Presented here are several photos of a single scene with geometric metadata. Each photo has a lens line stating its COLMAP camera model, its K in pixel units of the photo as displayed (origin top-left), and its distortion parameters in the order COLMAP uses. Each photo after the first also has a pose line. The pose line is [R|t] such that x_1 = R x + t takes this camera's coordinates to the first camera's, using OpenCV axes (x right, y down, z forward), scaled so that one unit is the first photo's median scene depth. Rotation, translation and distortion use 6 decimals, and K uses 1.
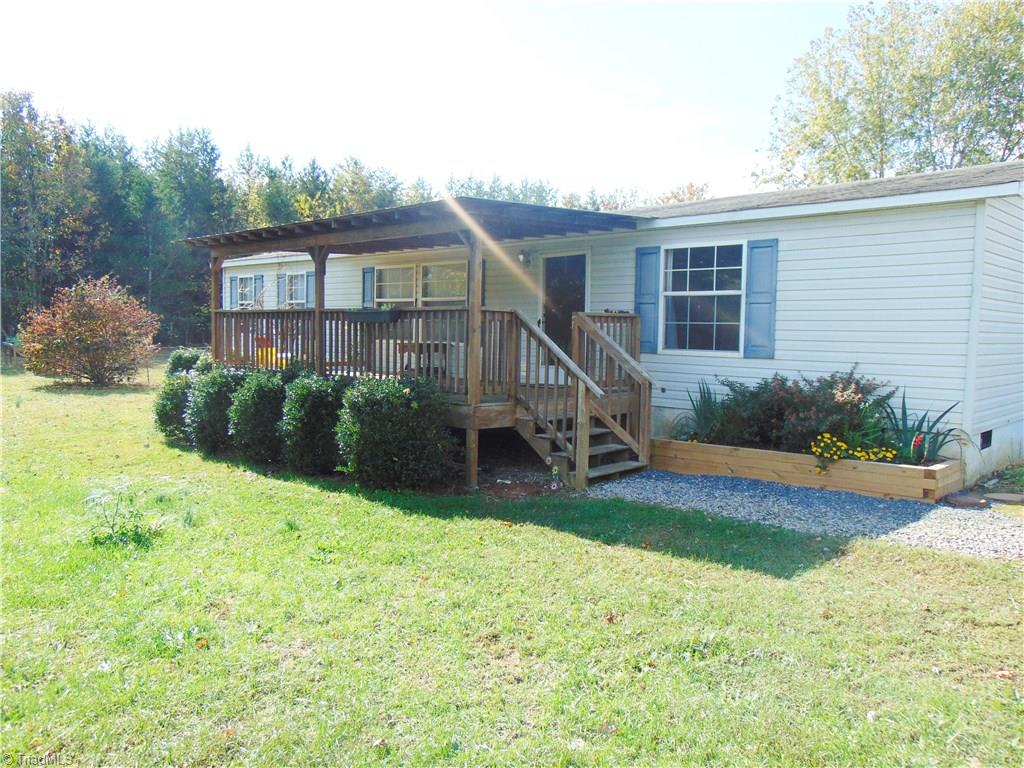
lens RADIAL K [[766.1, 0, 513.9], [0, 766.1, 389.0], [0, 0, 1]] dist [-0.032339, 0.080724]
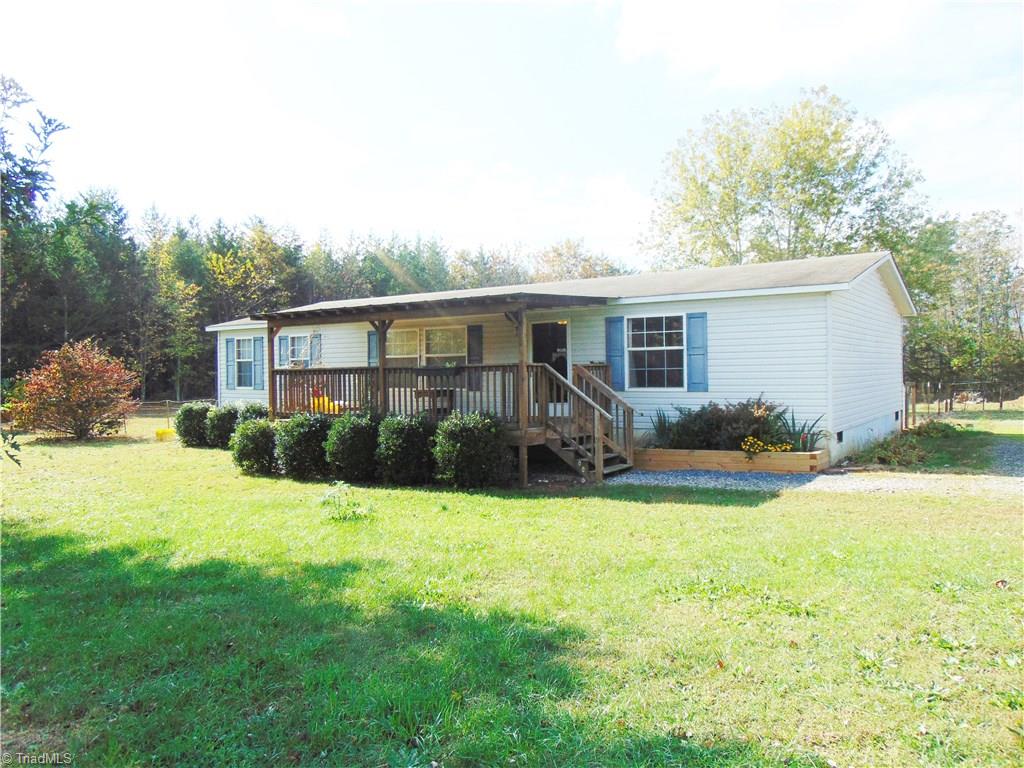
lens RADIAL K [[766.1, 0, 513.9], [0, 766.1, 389.0], [0, 0, 1]] dist [-0.032339, 0.080724]
pose [[0.983490, -0.033681, 0.177798, -0.293933], [0.043674, 0.997661, -0.052591, 0.017705], [-0.175611, 0.059488, 0.982661, -0.401082]]
